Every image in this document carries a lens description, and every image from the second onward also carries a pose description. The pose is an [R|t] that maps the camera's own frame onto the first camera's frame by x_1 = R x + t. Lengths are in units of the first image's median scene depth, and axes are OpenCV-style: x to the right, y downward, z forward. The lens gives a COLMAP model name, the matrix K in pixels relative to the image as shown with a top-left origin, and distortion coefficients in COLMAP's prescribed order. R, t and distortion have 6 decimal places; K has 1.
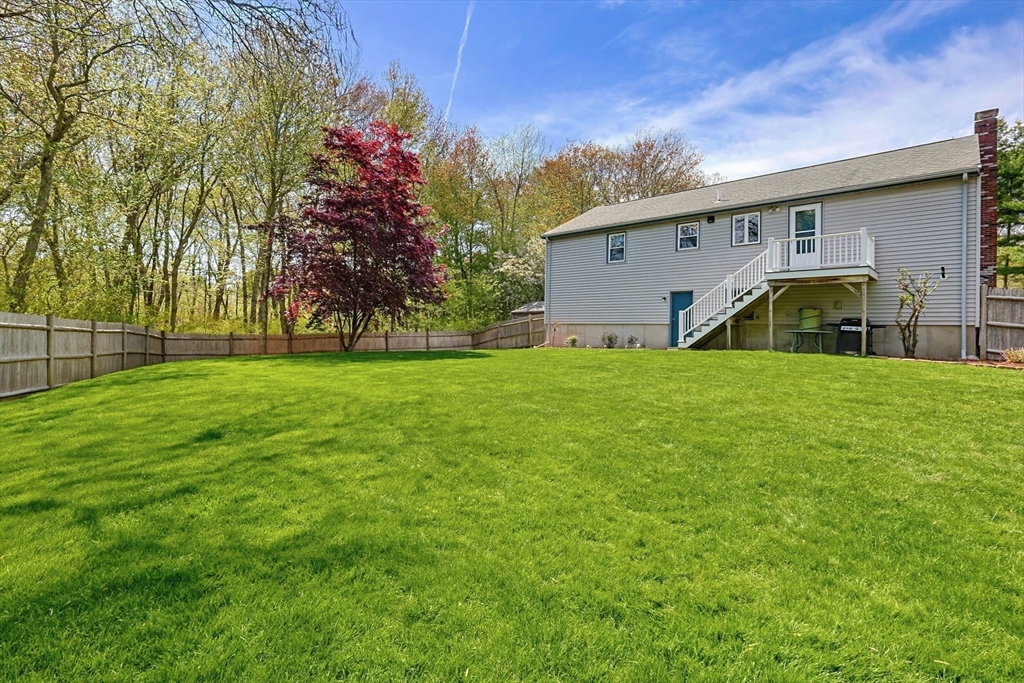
lens RADIAL K [[474.0, 0, 520.6], [0, 474.0, 334.4], [0, 0, 1]] dist [0.000762, -0.000559]
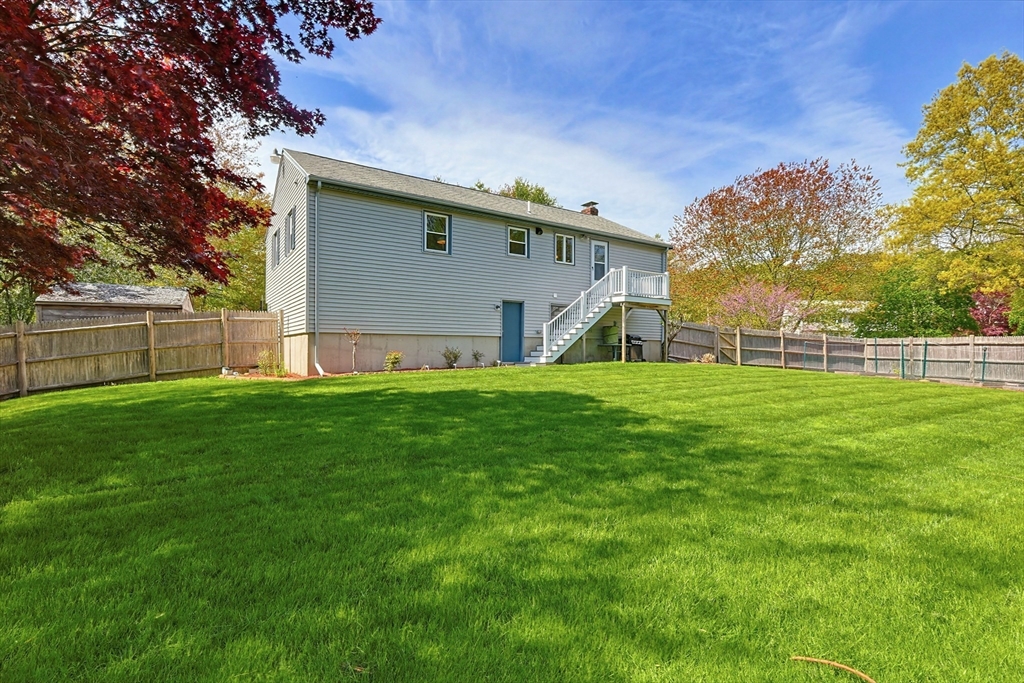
lens RADIAL K [[474.0, 0, 512.6], [0, 474.0, 343.4], [0, 0, 1]] dist [0.000762, -0.000559]
pose [[0.238928, -0.011893, 0.970964, -0.588837], [0.002033, 0.999929, 0.011747, -0.021499], [-0.971035, -0.000833, 0.238935, 0.848468]]
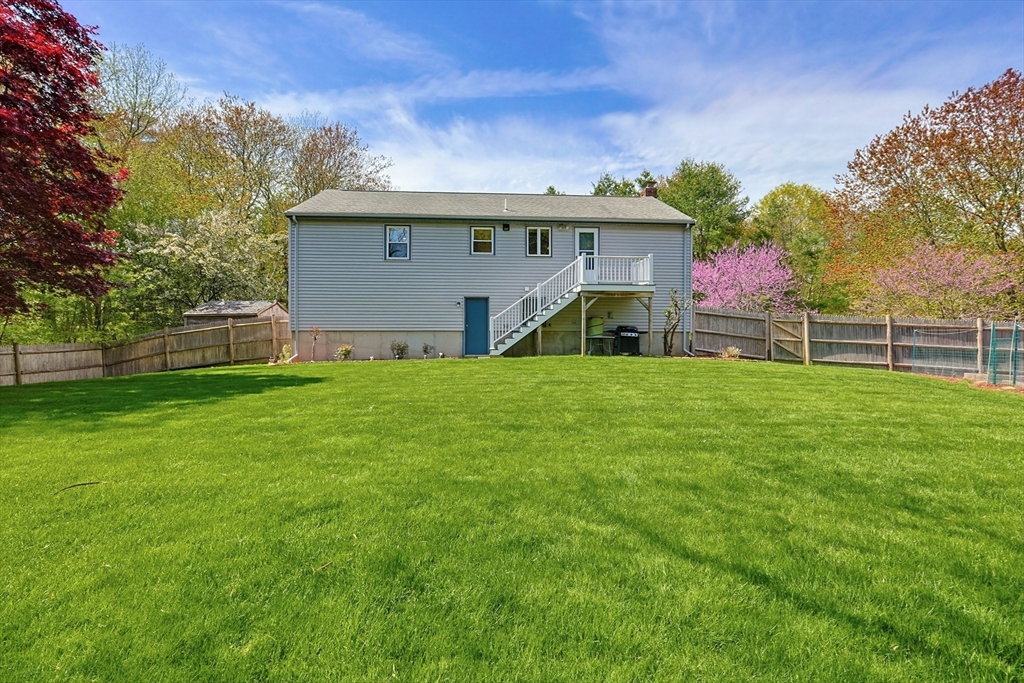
lens RADIAL K [[474.0, 0, 514.0], [0, 474.0, 341.4], [0, 0, 1]] dist [0.000762, -0.000559]
pose [[0.689950, -0.015934, 0.723681, -0.331963], [0.016833, 0.999841, 0.005967, -0.005349], [-0.723661, 0.008065, 0.690108, 0.305153]]
